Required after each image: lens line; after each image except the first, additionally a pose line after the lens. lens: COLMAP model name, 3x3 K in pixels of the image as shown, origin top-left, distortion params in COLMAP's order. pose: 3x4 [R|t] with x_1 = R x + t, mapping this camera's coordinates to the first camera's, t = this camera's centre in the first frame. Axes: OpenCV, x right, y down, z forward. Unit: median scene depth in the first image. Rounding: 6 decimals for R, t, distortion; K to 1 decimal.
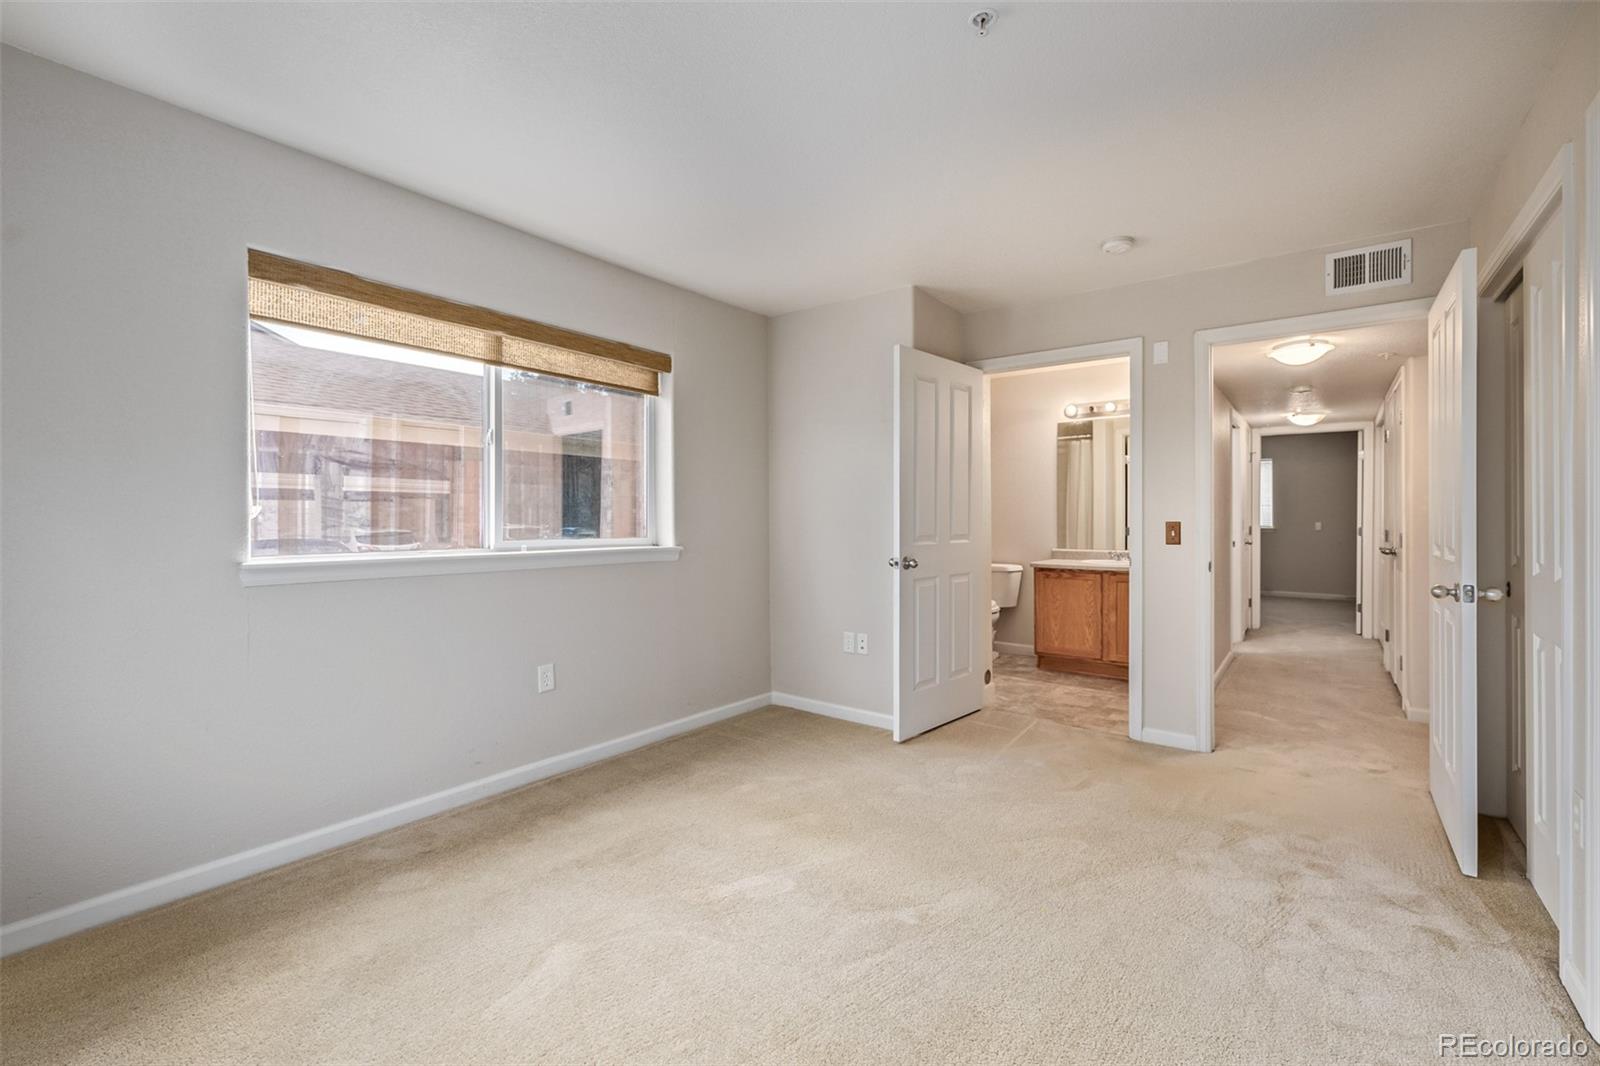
lens RADIAL K [[687.6, 0, 798.3], [0, 687.6, 517.9], [0, 0, 1]] dist [0.001328, -0.000082]
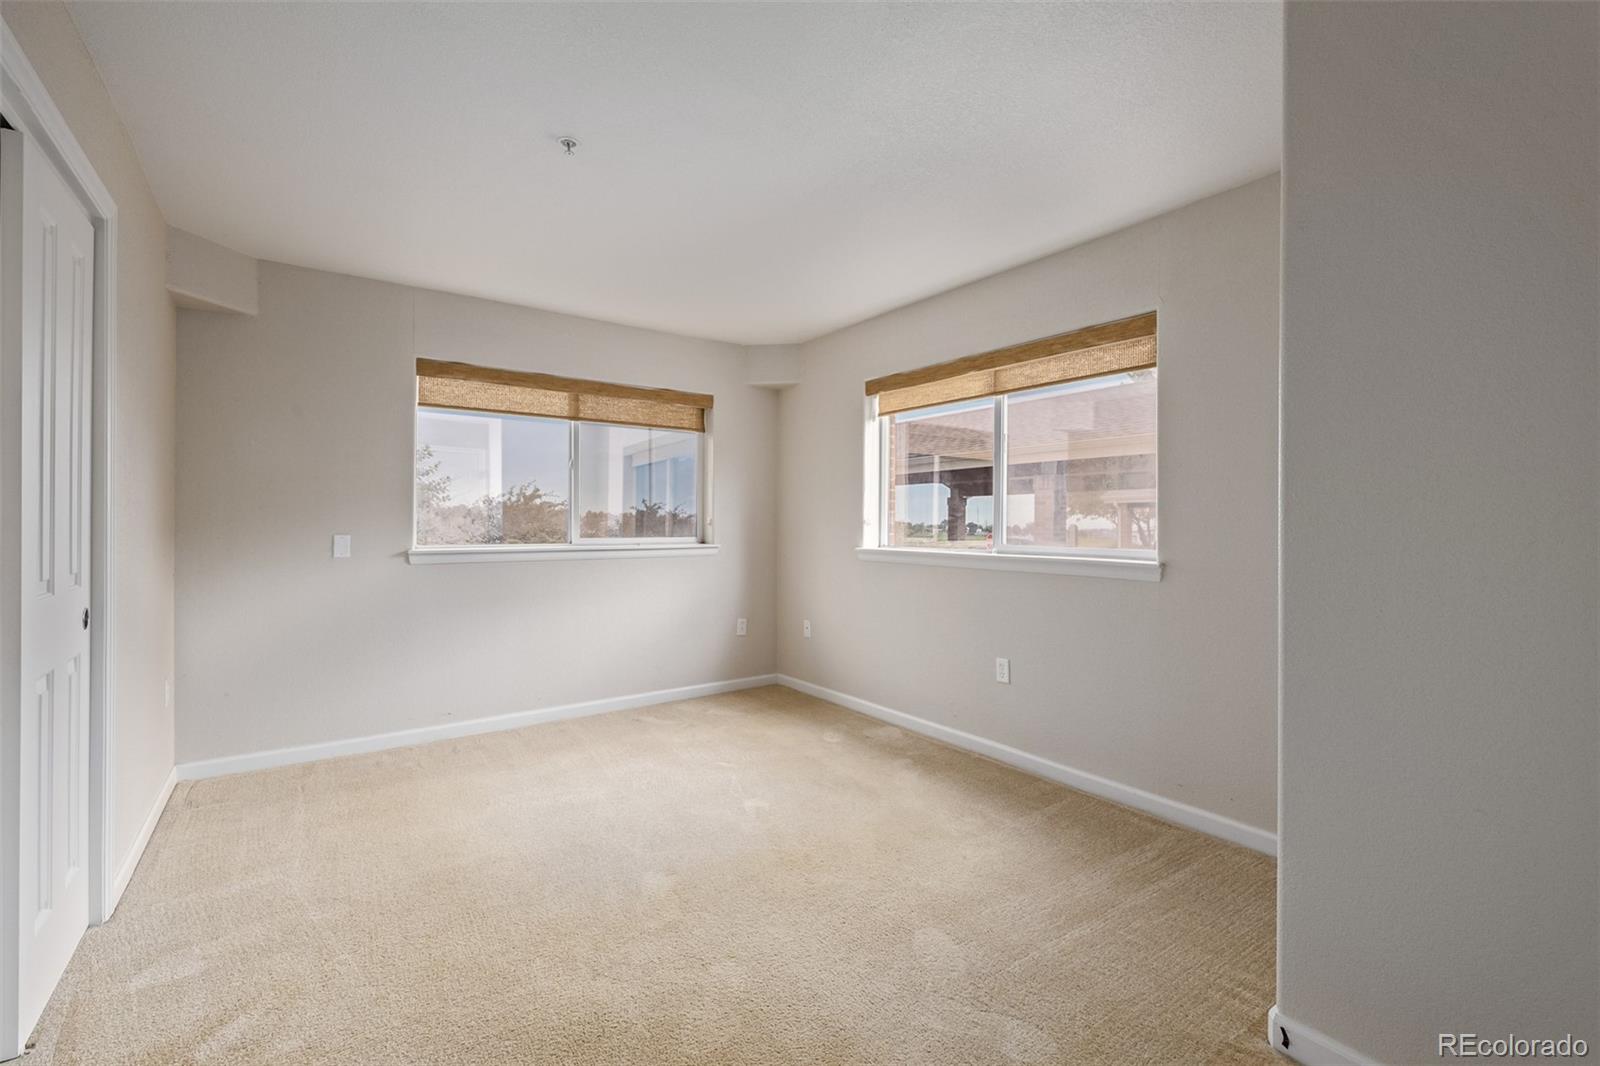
lens RADIAL K [[687.6, 0, 798.3], [0, 687.6, 517.9], [0, 0, 1]] dist [0.001328, -0.000082]
pose [[-0.286437, -0.008229, -0.958064, 0.762509], [-0.001383, 0.999966, -0.008175, -0.001102], [0.958098, -0.001017, -0.286439, 0.978424]]
